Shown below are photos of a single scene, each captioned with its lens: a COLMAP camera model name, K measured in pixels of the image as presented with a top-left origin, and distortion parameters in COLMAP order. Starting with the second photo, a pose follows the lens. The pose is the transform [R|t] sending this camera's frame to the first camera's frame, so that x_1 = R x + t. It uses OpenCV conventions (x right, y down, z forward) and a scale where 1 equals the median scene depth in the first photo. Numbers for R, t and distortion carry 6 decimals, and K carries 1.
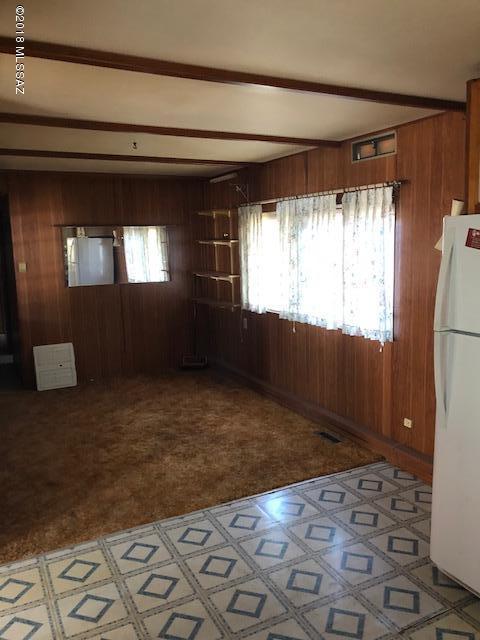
lens RADIAL K [[525.3, 0, 248.3], [0, 525.3, 315.3], [0, 0, 1]] dist [0.034160, -0.027007]
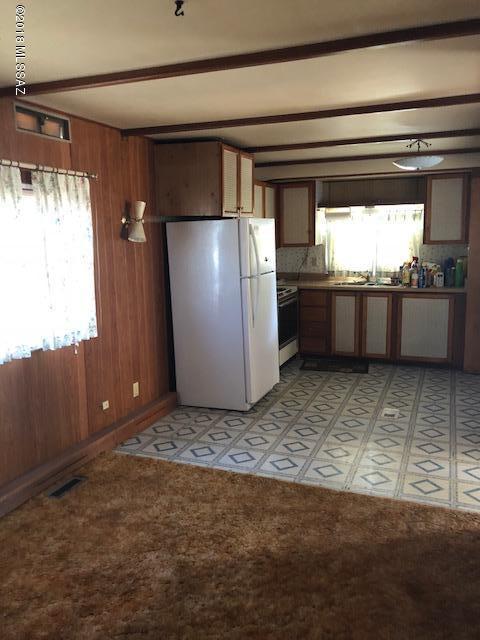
lens RADIAL K [[525.3, 0, 241.3], [0, 525.3, 318.6], [0, 0, 1]] dist [0.034160, -0.027007]
pose [[-0.653539, -0.092739, 0.751190, -0.662309], [0.136925, 0.961604, 0.237841, -0.180129], [-0.744405, 0.258295, -0.615748, 1.412686]]
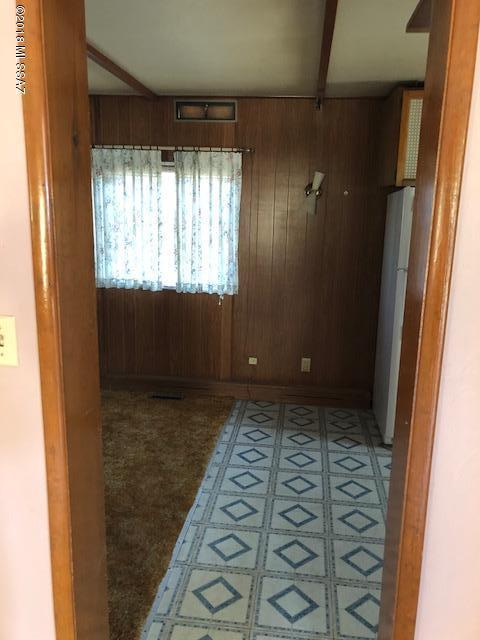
lens RADIAL K [[525.3, 0, 246.5], [0, 525.3, 315.5], [0, 0, 1]] dist [0.034160, -0.027007]
pose [[0.562307, -0.135098, 0.815818, -0.644856], [0.078762, 0.990829, 0.109793, -0.024930], [-0.823169, 0.002519, 0.567791, 0.351483]]
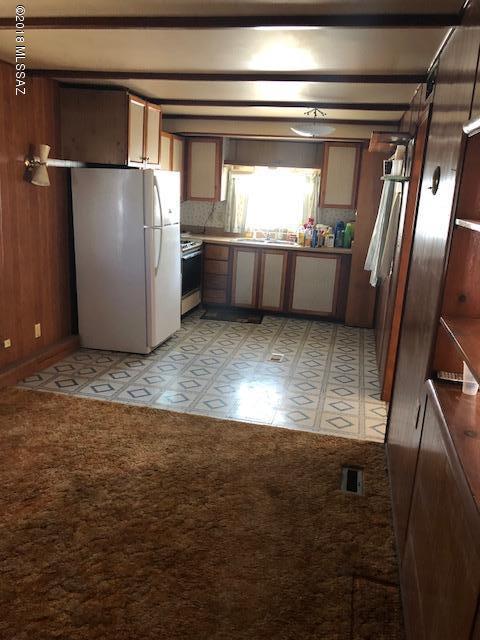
lens RADIAL K [[525.3, 0, 238.5], [0, 525.3, 323.5], [0, 0, 1]] dist [0.034160, -0.027007]
pose [[-0.761214, -0.185212, 0.621490, -0.748618], [0.052410, 0.937644, 0.343623, -0.190279], [-0.646380, 0.294143, -0.704040, 1.459798]]
